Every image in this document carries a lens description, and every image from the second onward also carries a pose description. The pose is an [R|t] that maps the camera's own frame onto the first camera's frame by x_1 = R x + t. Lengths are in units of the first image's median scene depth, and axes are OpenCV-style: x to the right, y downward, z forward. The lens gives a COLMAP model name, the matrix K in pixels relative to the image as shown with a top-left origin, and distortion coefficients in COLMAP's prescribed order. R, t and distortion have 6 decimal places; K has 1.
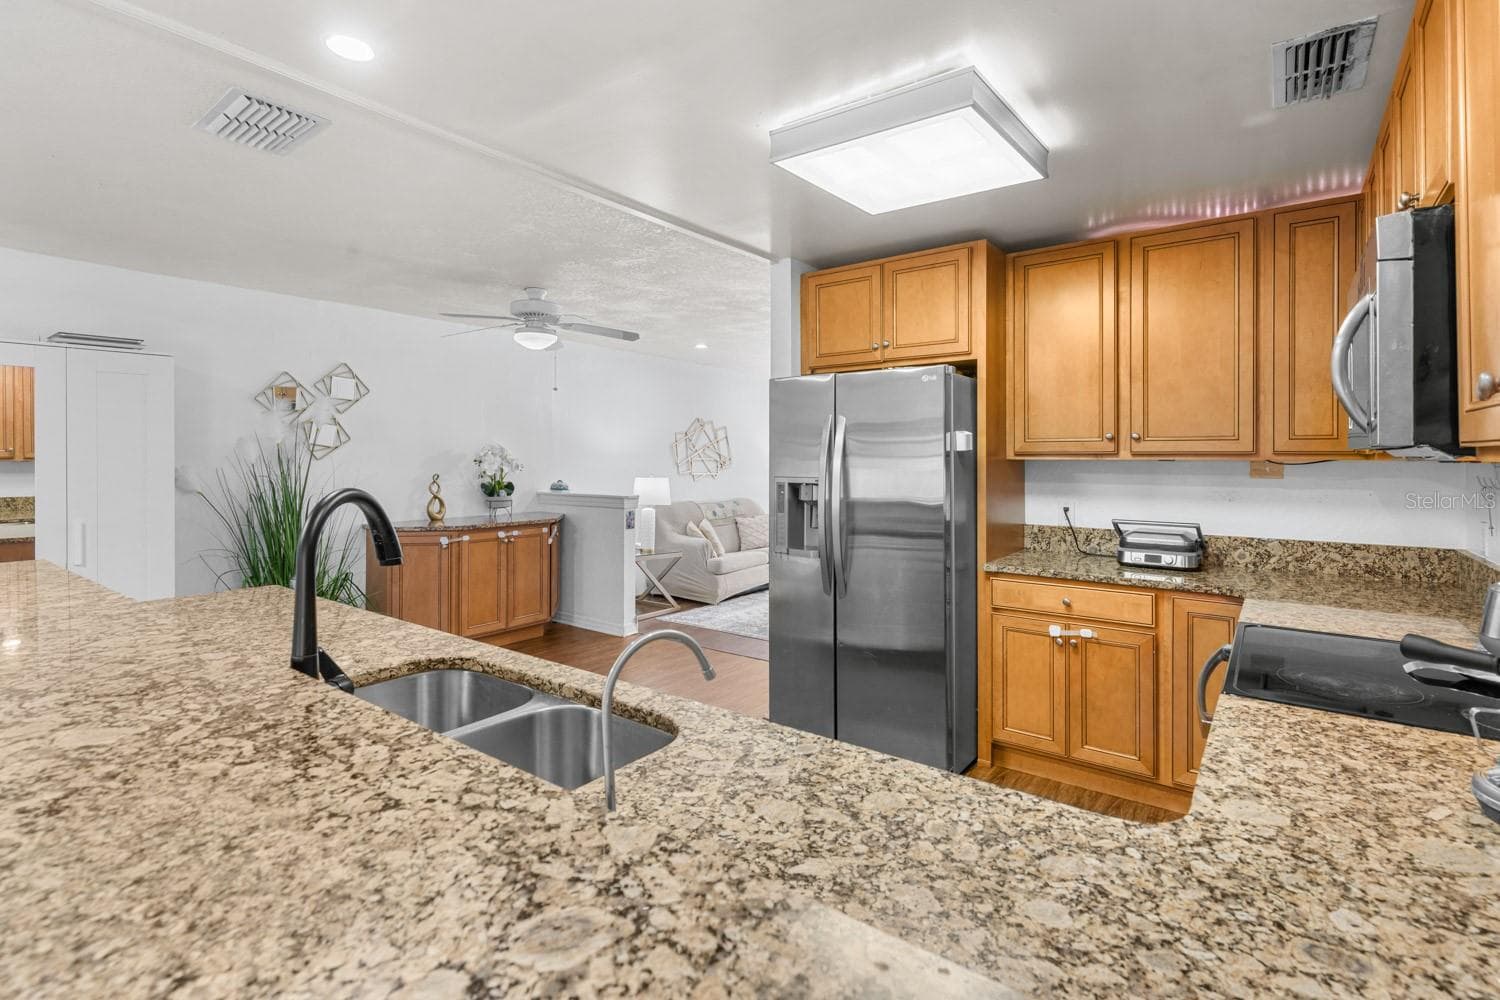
lens RADIAL K [[726.4, 0, 735.9], [0, 726.4, 458.0], [0, 0, 1]] dist [0.001174, -0.000225]
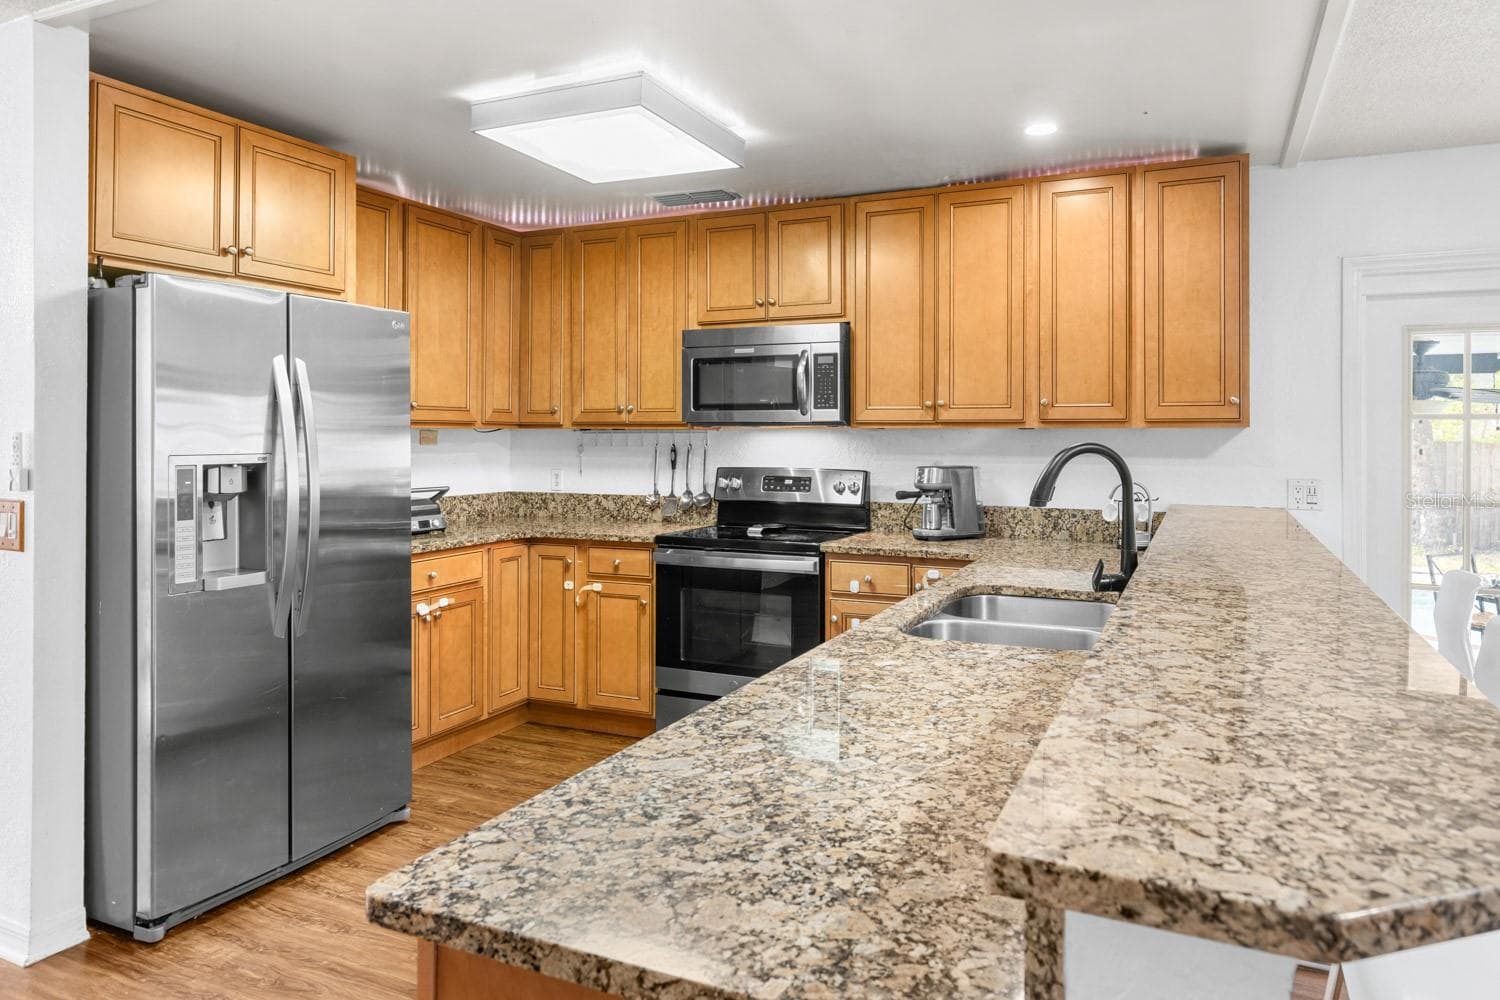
lens RADIAL K [[964.9, 0, 766.0], [0, 964.9, 431.9], [0, 0, 1]] dist [0.005292, -0.000904]
pose [[-0.232395, 0.000107, 0.972622, -0.754359], [-0.002629, 0.999996, -0.000738, 0.007182], [-0.972618, -0.002728, -0.232394, 0.740476]]
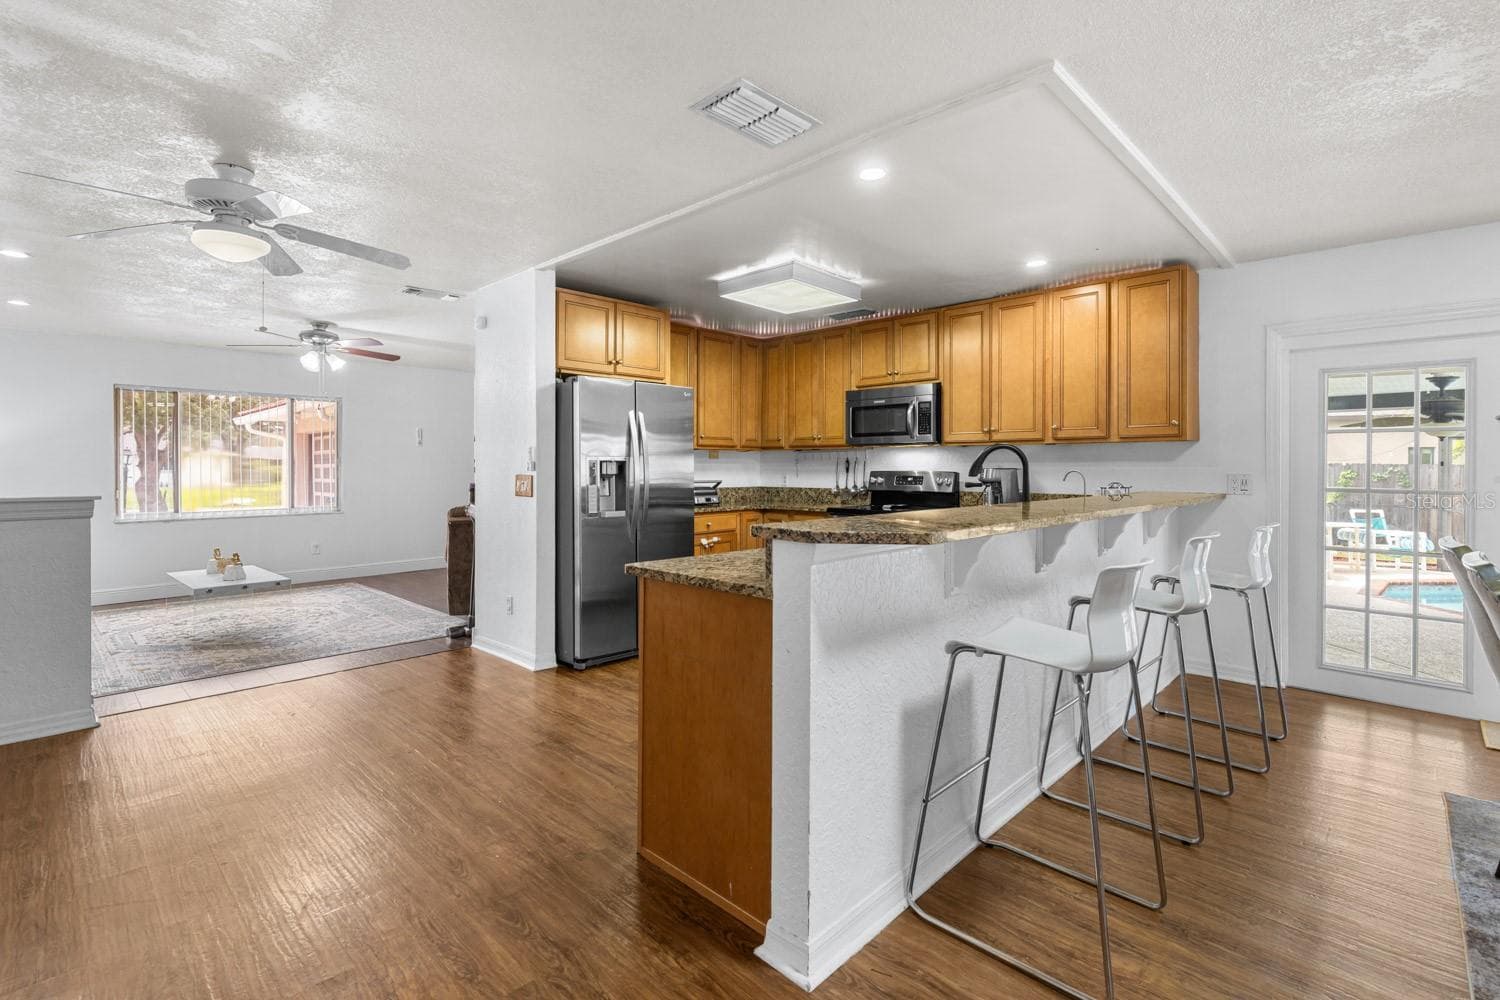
lens RADIAL K [[692.0, 0, 750.9], [0, 692.0, 471.7], [0, 0, 1]] dist [0.003314, -0.000112]
pose [[0.104918, -0.007930, 0.994449, -1.081020], [-0.000680, 0.999967, 0.008046, 0.043134], [-0.994481, -0.001521, 0.104909, 0.607139]]
